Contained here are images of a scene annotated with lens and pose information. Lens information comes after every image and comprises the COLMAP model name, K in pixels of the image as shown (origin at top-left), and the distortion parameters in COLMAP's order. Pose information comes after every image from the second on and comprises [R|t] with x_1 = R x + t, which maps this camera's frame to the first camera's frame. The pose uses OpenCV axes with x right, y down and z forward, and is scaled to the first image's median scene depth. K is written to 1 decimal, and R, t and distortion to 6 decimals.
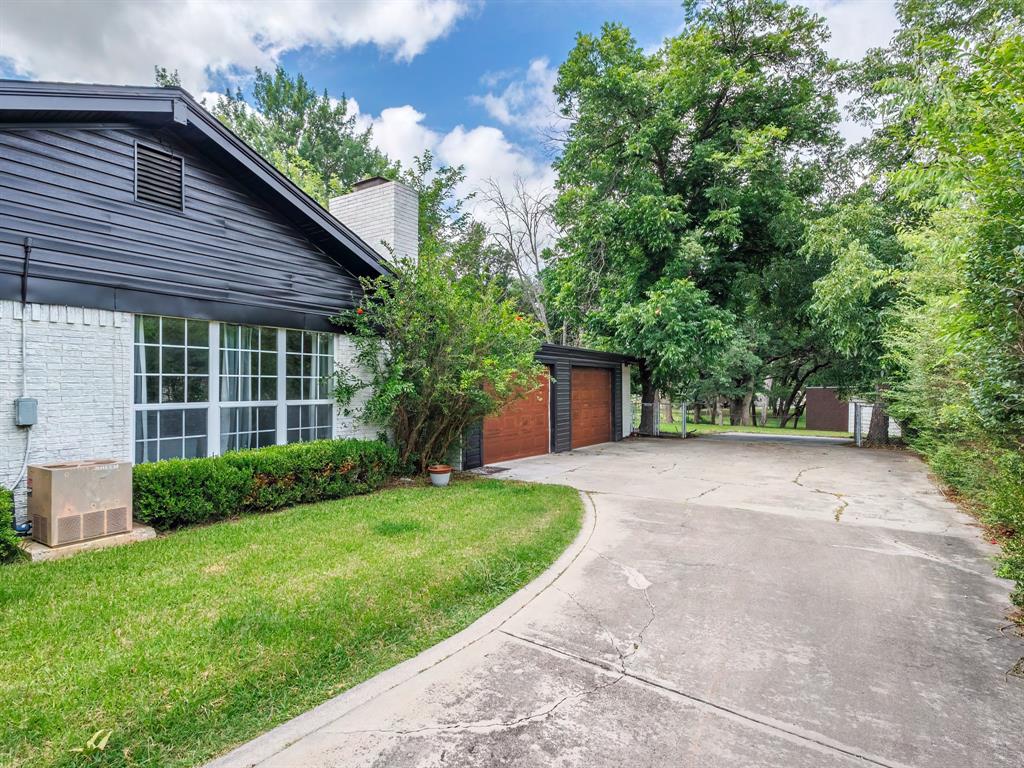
lens RADIAL K [[526.5, 0, 520.0], [0, 526.5, 383.6], [0, 0, 1]] dist [0.016649, -0.001334]
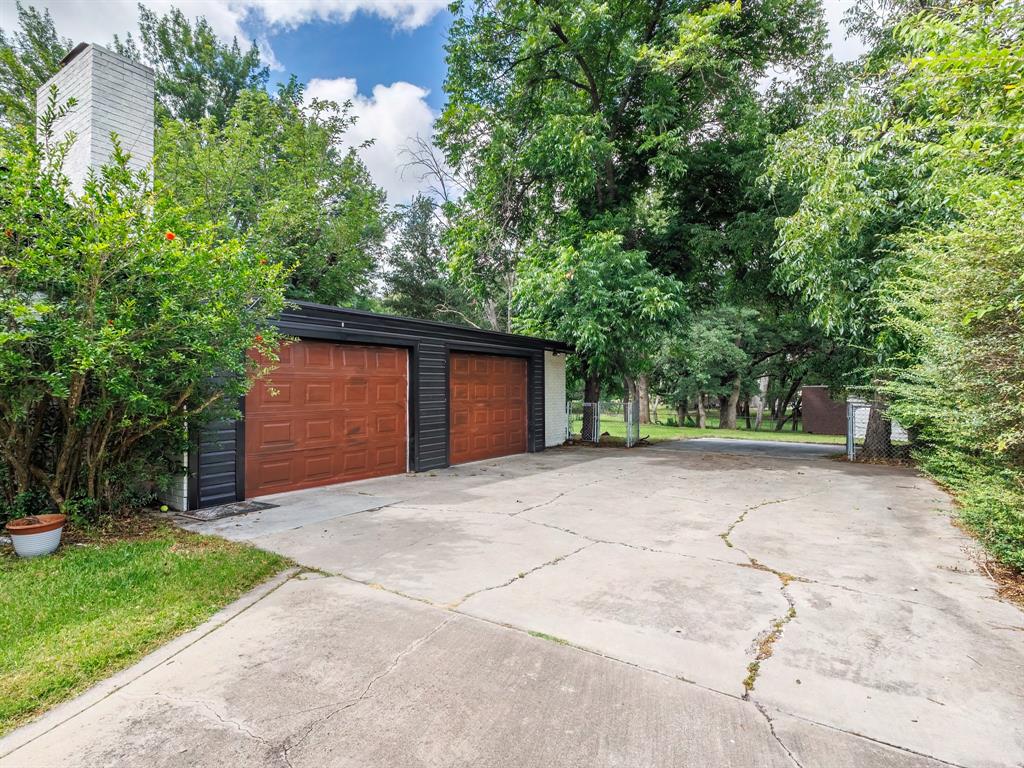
lens RADIAL K [[526.5, 0, 520.0], [0, 526.5, 383.6], [0, 0, 1]] dist [0.016649, -0.001334]
pose [[0.999969, 0.000655, -0.007783, 0.175976], [-0.000666, 0.999999, -0.001429, 0.011626], [0.007783, 0.001434, 0.999969, 0.245335]]
